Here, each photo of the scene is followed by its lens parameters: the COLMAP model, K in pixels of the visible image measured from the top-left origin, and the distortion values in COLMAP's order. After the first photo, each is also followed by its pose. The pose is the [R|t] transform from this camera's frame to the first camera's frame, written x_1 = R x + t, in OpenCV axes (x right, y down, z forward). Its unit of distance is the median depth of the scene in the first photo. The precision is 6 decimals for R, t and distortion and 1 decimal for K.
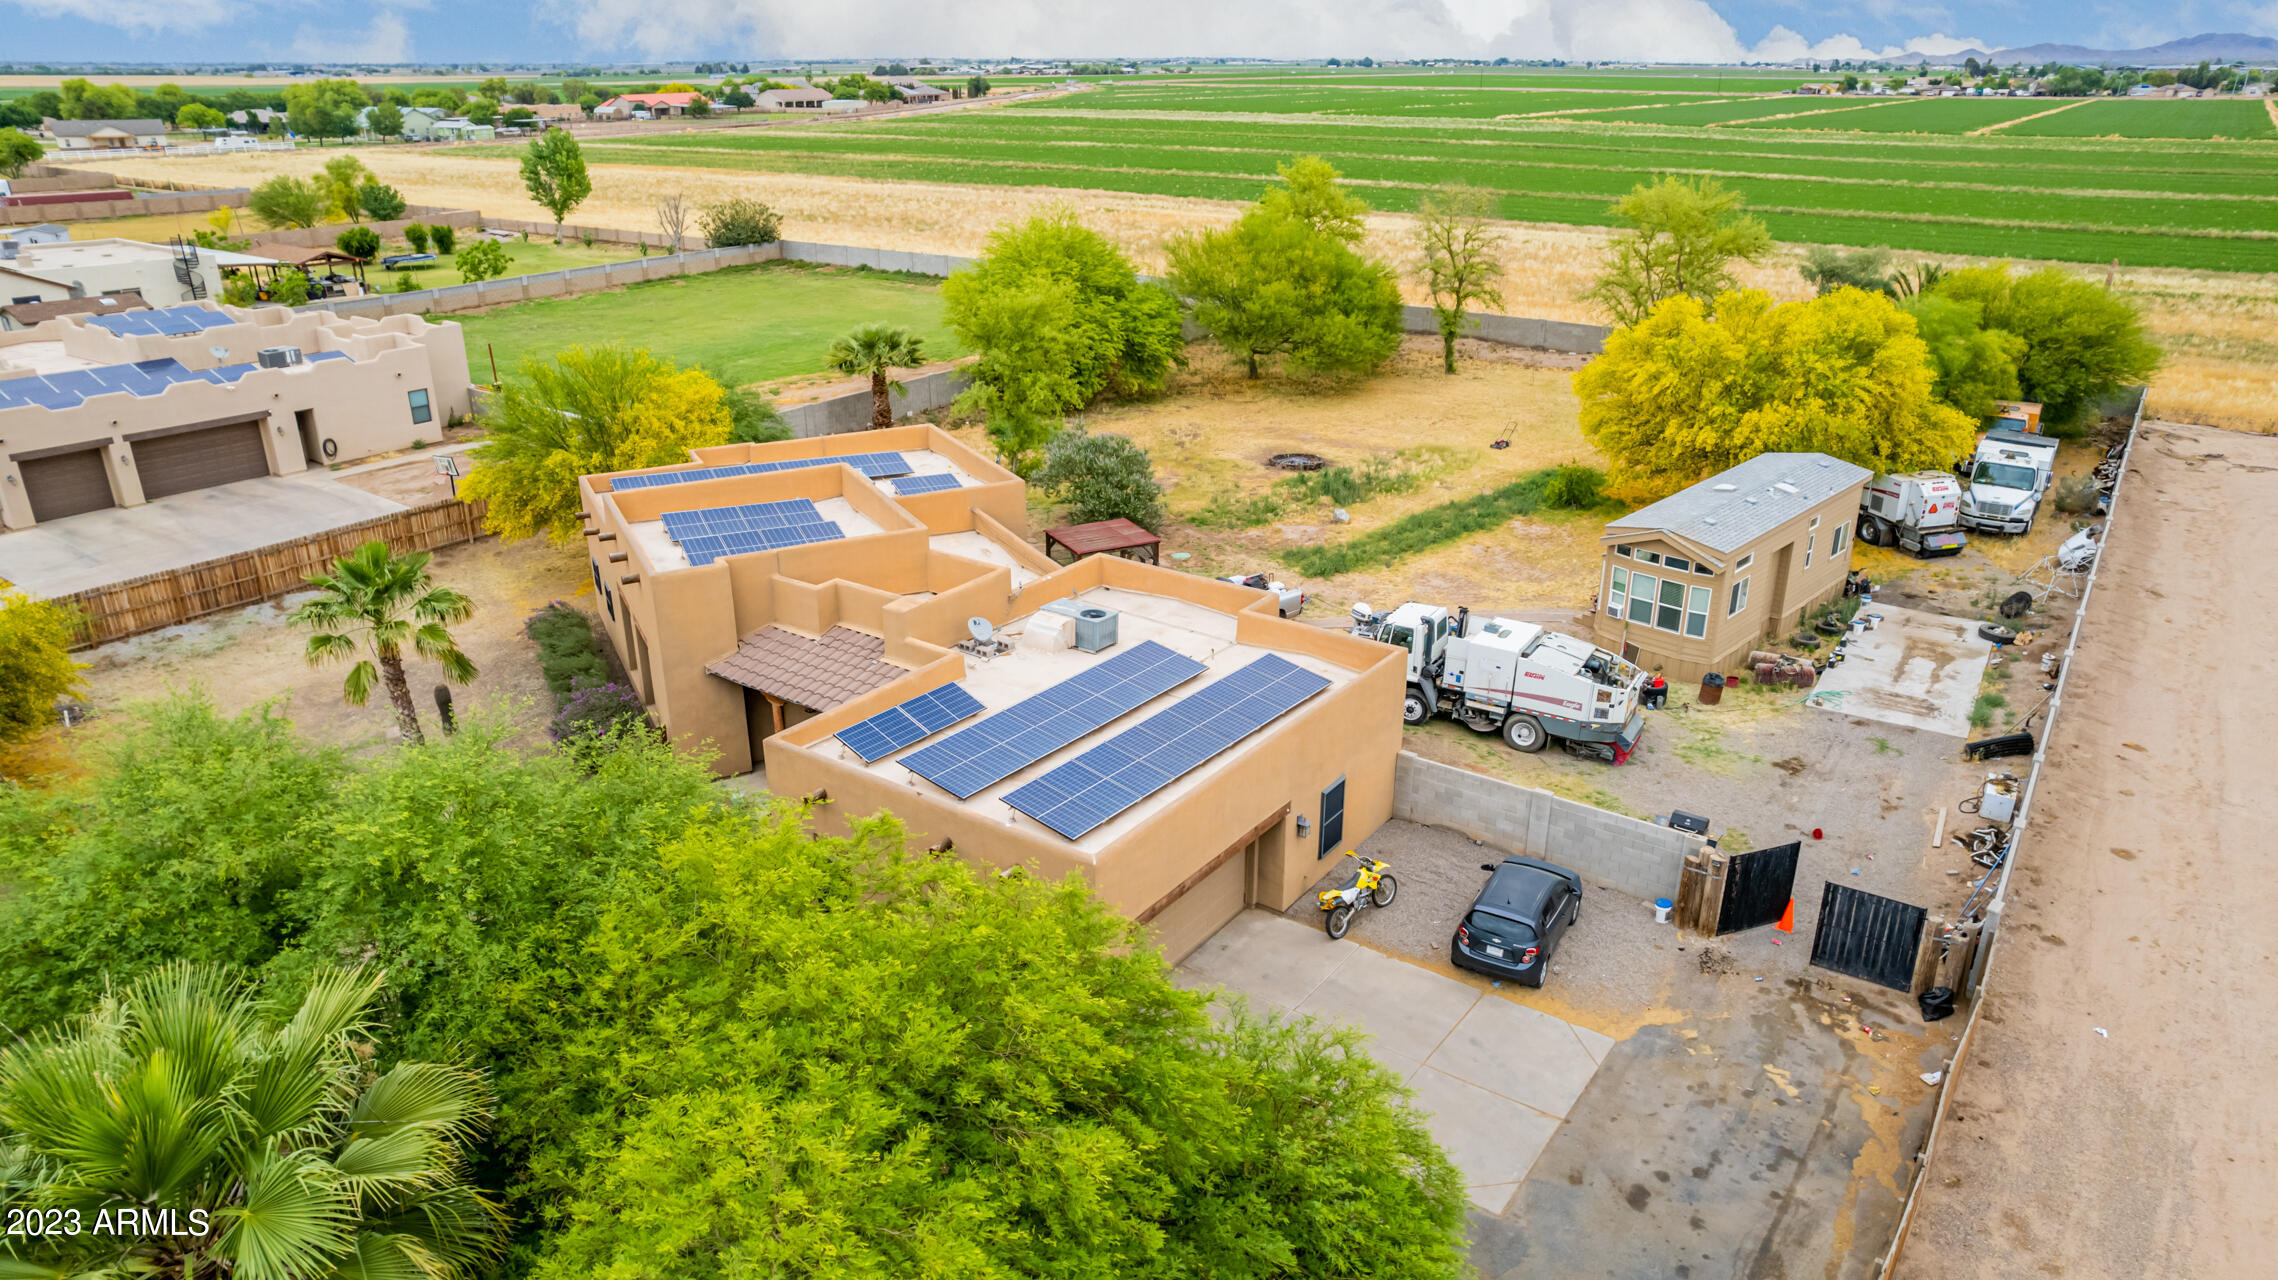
lens RADIAL K [[1456.8, 0, 1135.4], [0, 1456.8, 652.1], [0, 0, 1]] dist [-0.073947, 0.066968]
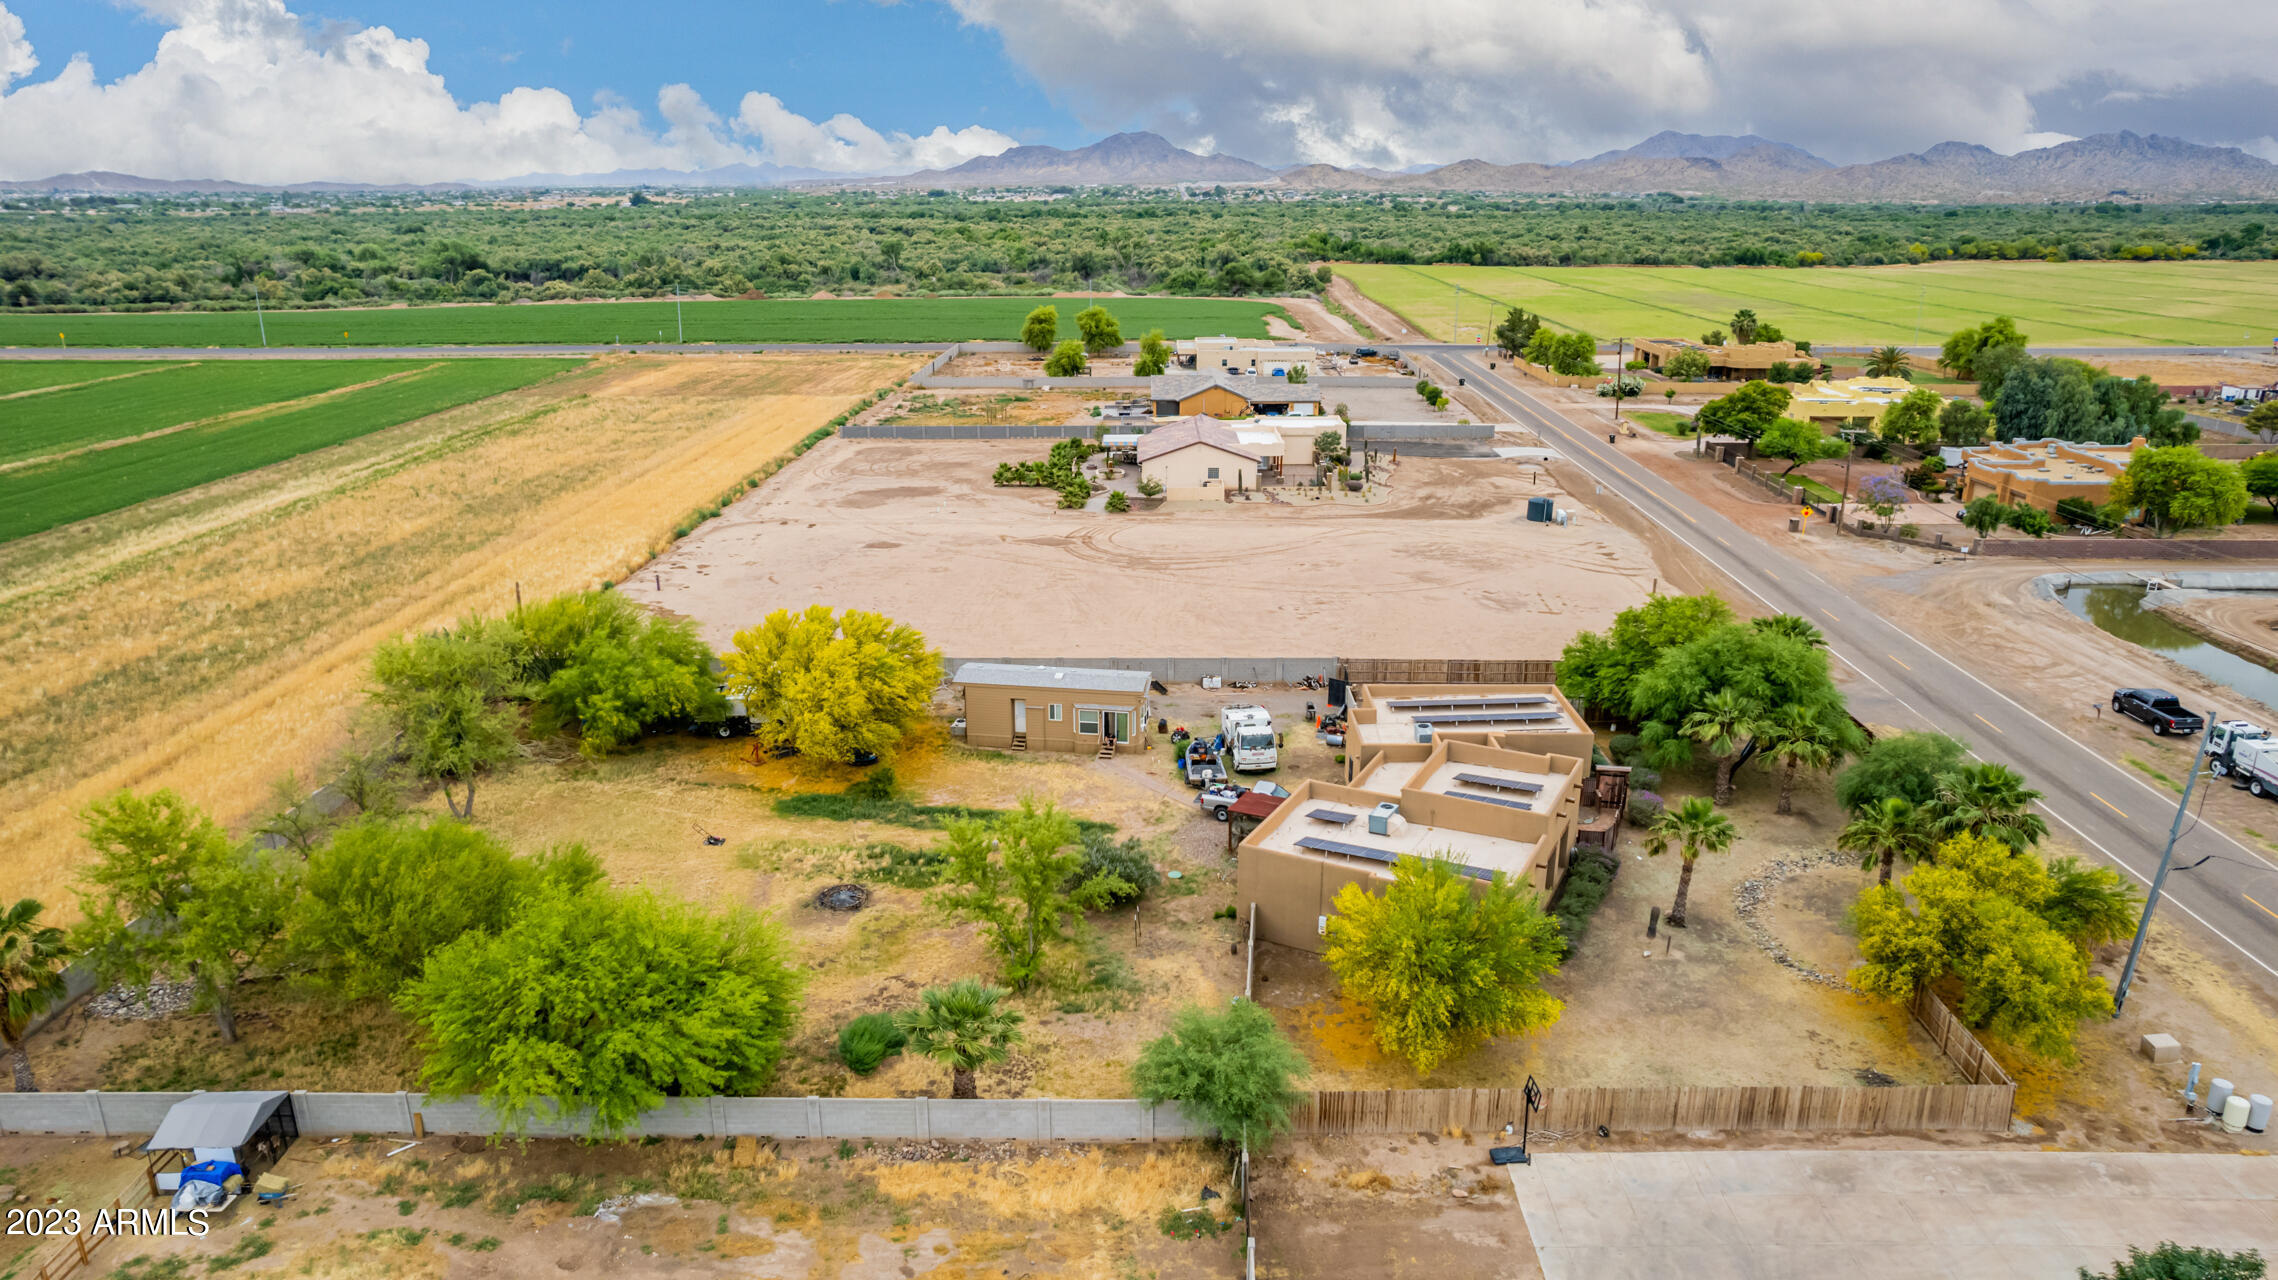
lens RADIAL K [[1456.8, 0, 1135.4], [0, 1456.8, 652.1], [0, 0, 1]] dist [-0.073947, 0.066968]
pose [[-0.577655, -0.246363, 0.778216, -0.873391], [0.313313, 0.813426, 0.490076, -0.797367], [-0.753758, 0.526919, -0.392690, 1.248663]]
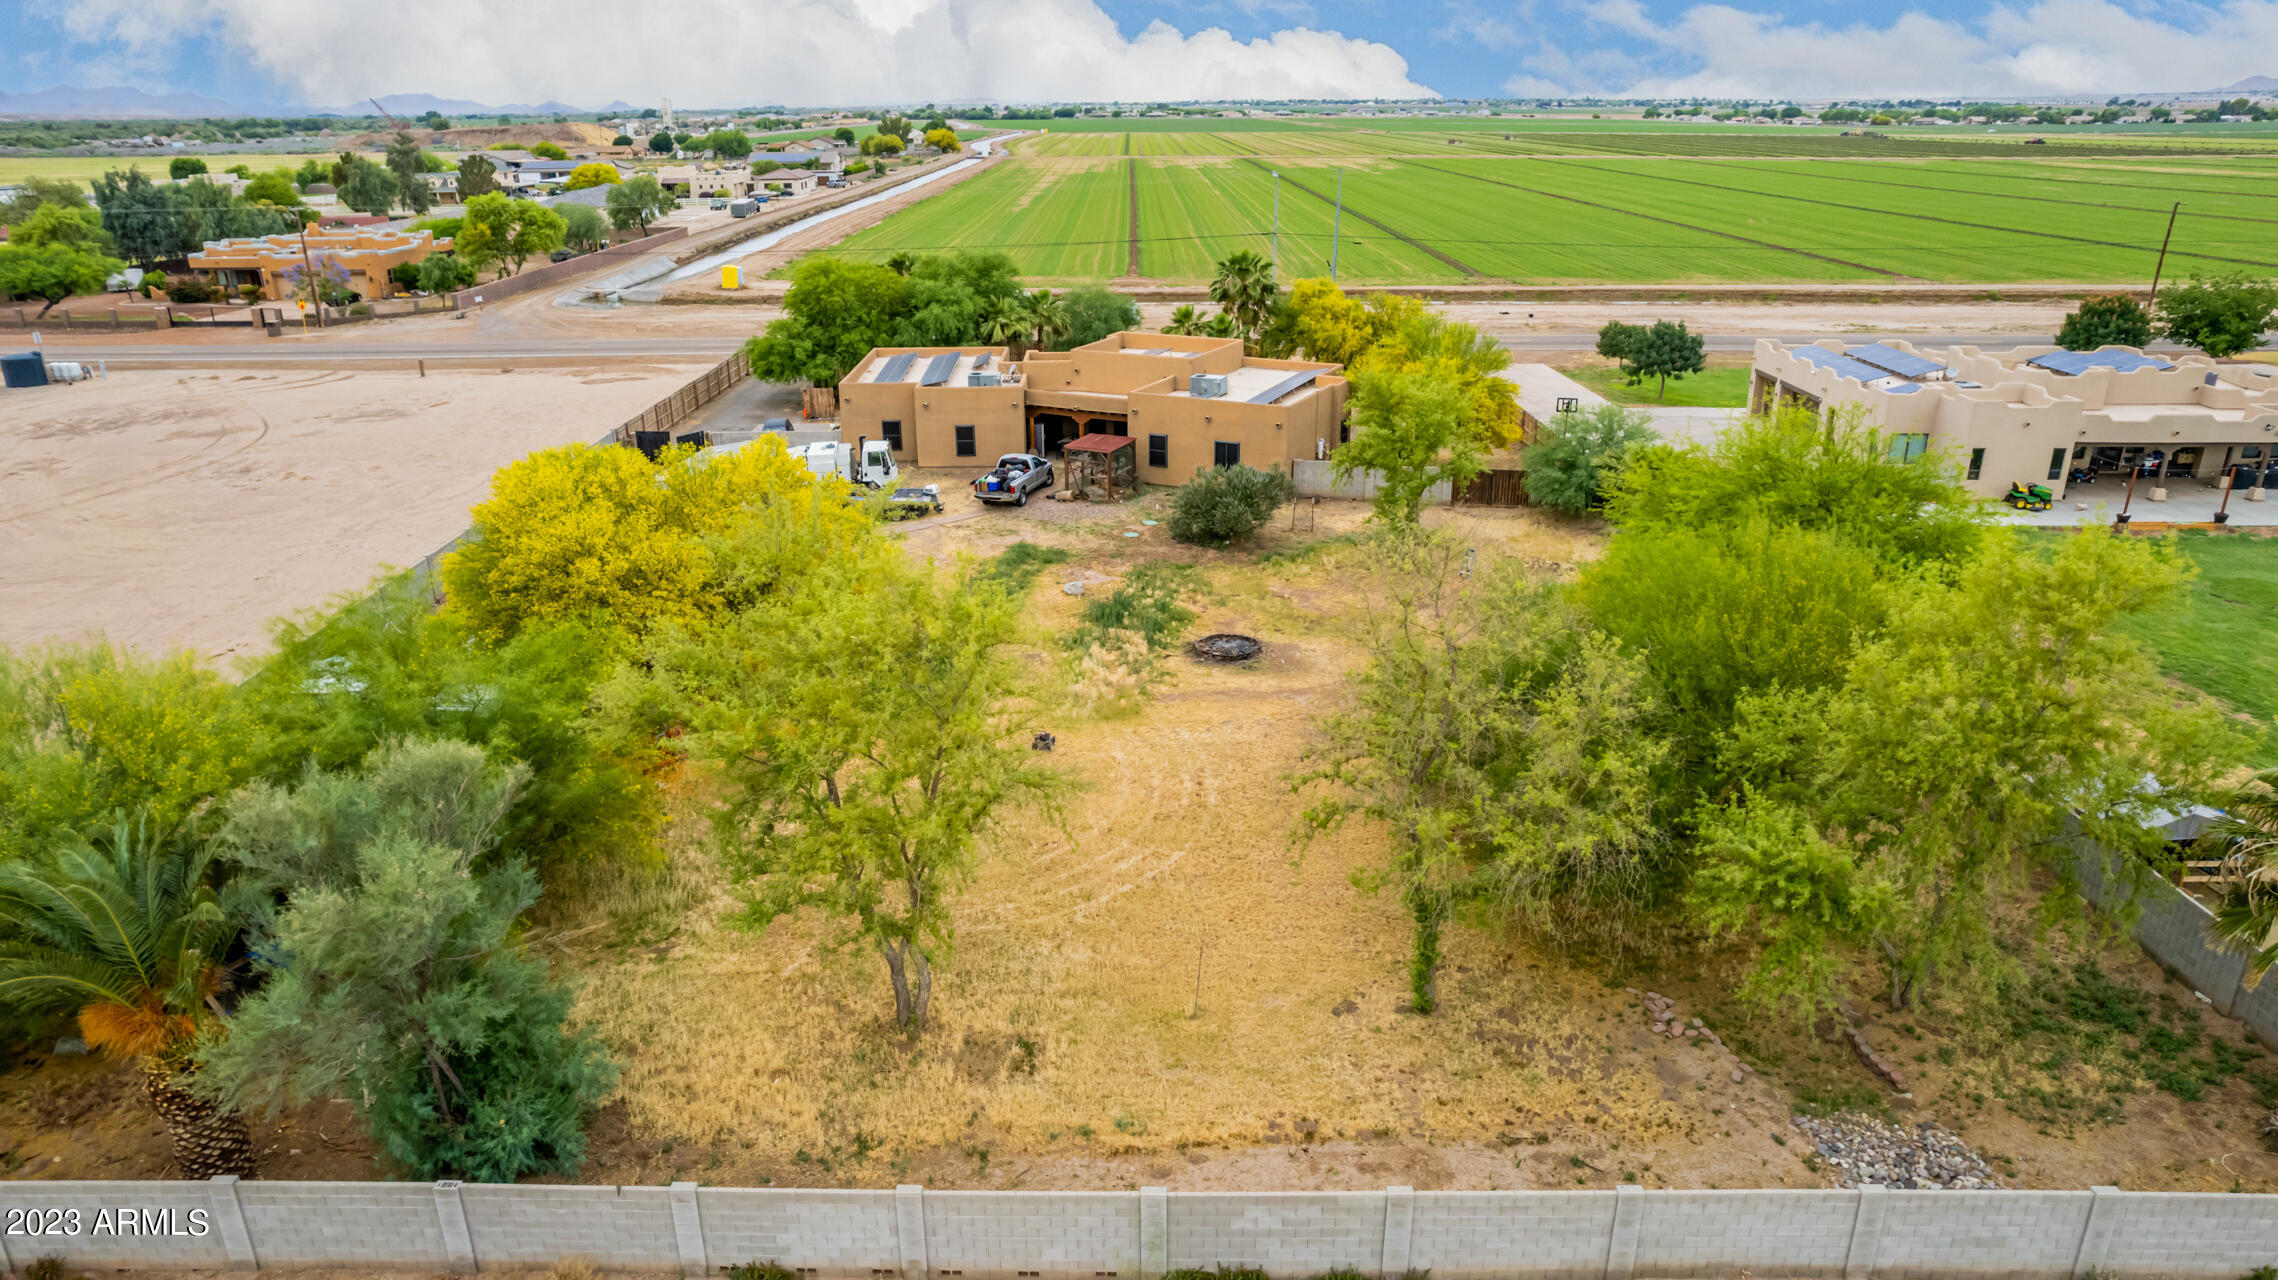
lens RADIAL K [[1460.9, 0, 1134.9], [0, 1460.9, 650.1], [0, 0, 1]] dist [-0.083163, 0.077043]
pose [[-0.804416, 0.221288, -0.551314, 0.641119], [-0.215969, 0.755603, 0.618403, -0.663204], [0.553420, 0.616519, -0.560027, 1.528280]]
